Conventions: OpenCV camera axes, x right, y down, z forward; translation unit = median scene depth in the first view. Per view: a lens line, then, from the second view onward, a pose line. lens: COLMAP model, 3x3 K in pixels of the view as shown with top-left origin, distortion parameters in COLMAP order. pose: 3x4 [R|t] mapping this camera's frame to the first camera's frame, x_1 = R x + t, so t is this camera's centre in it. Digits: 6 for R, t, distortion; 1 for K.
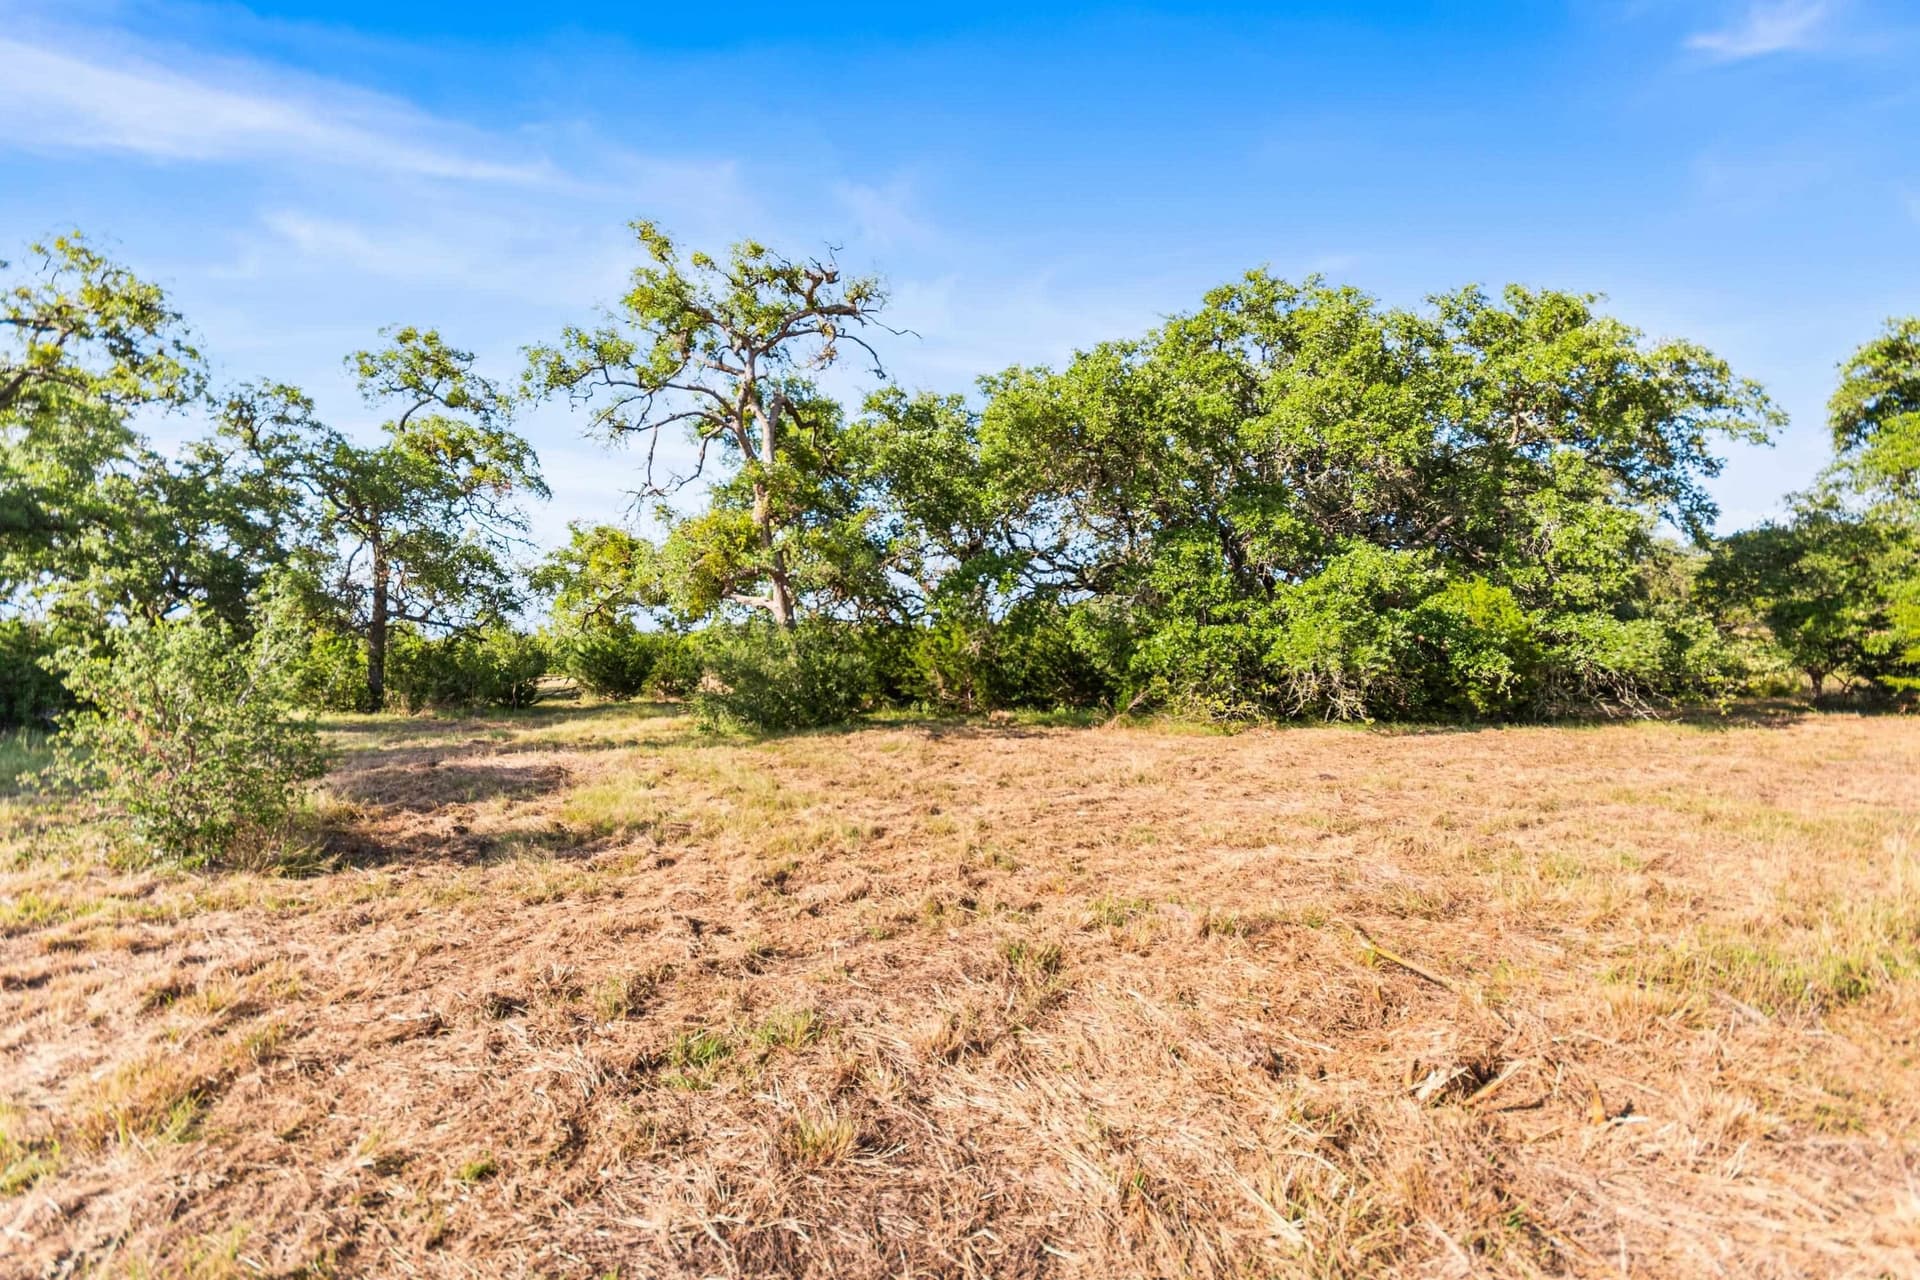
lens RADIAL K [[868.4, 0, 956.1], [0, 868.4, 637.8], [0, 0, 1]] dist [0.012358, -0.000689]
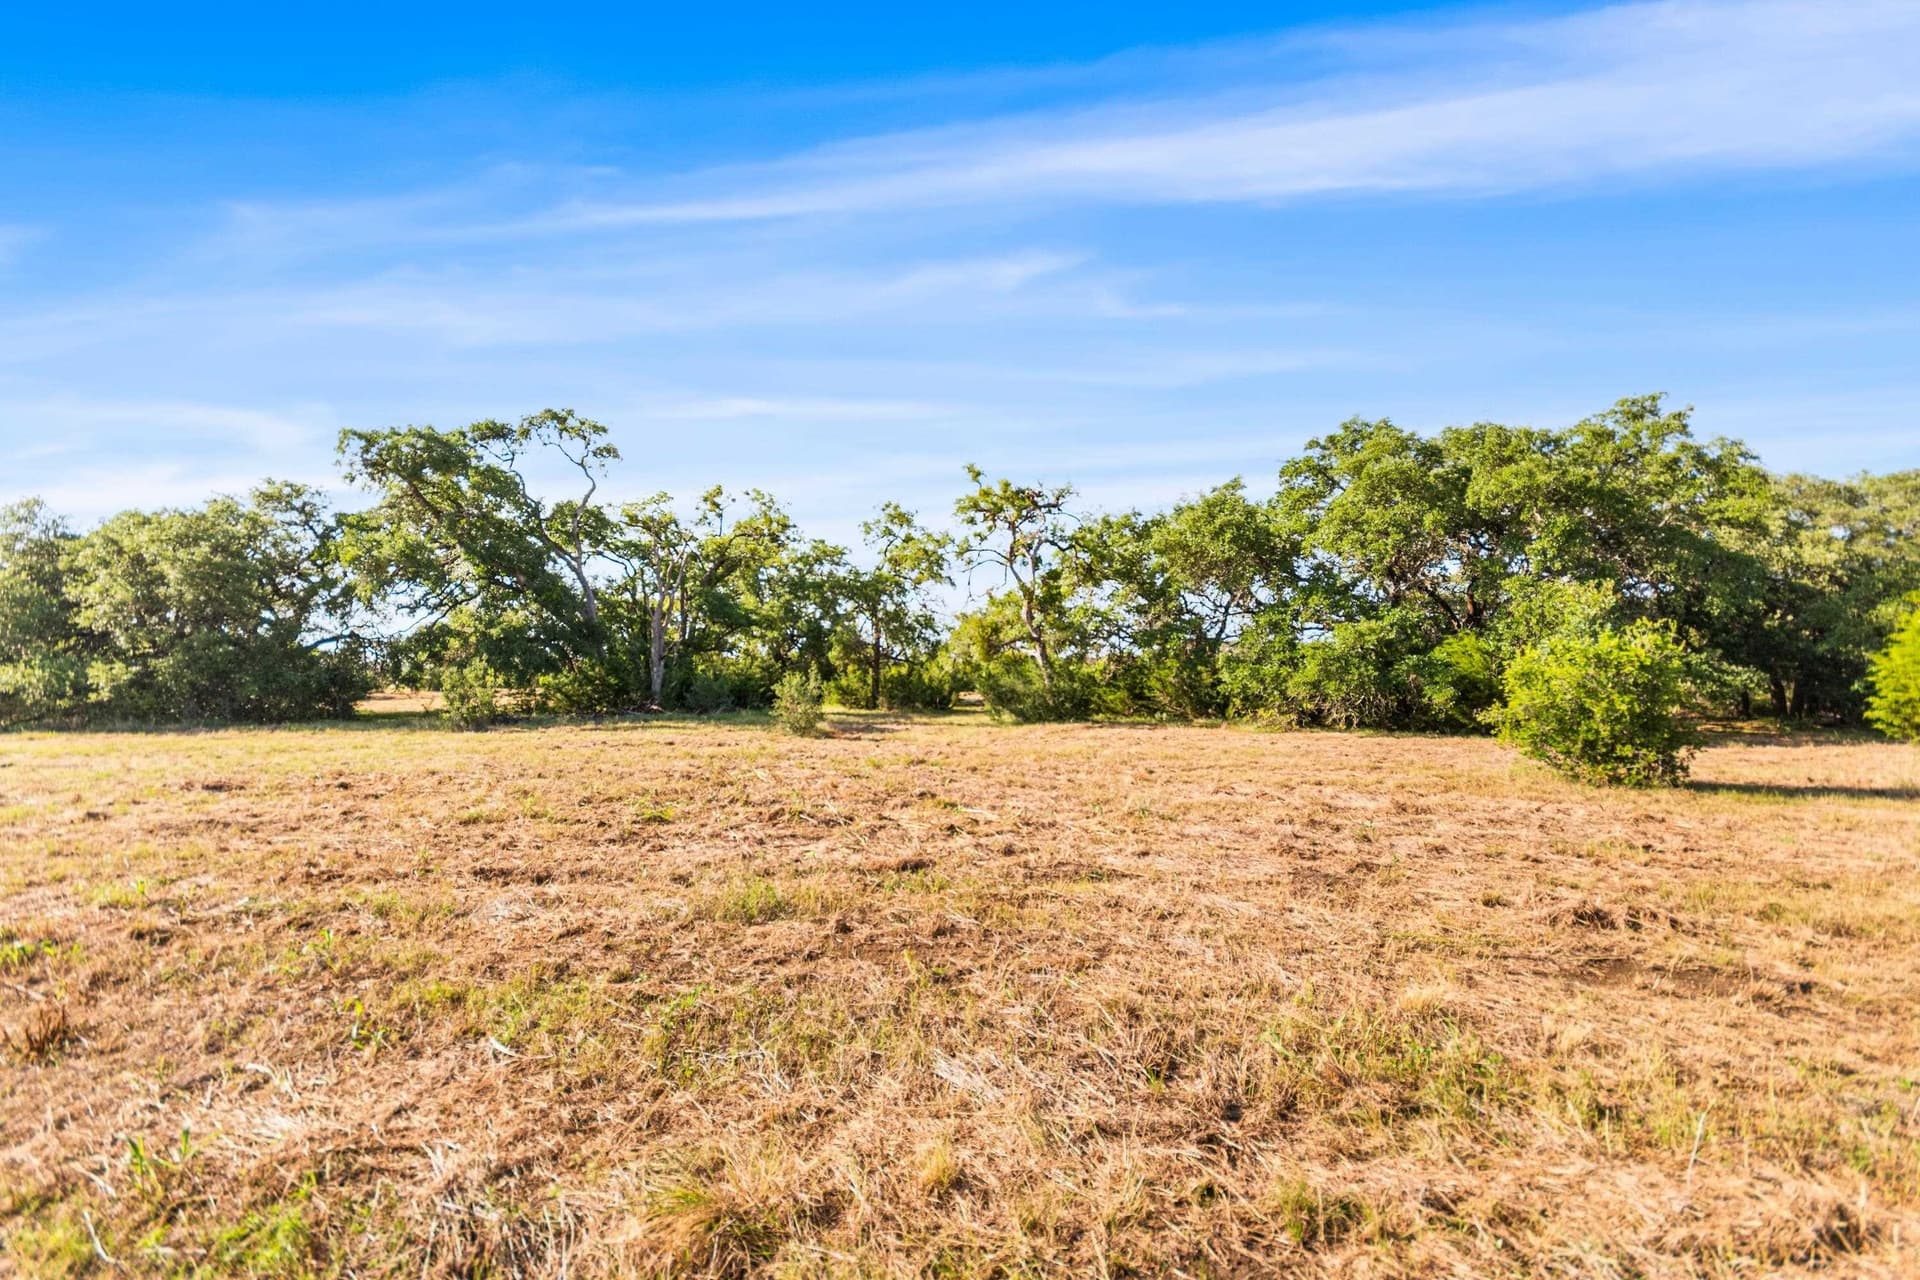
lens RADIAL K [[868.4, 0, 956.1], [0, 868.4, 637.8], [0, 0, 1]] dist [0.012358, -0.000689]
pose [[0.857692, -0.025691, -0.513521, 0.441251], [0.015254, 0.999583, -0.024530, -0.020438], [0.513937, 0.013206, 0.857726, -0.502490]]
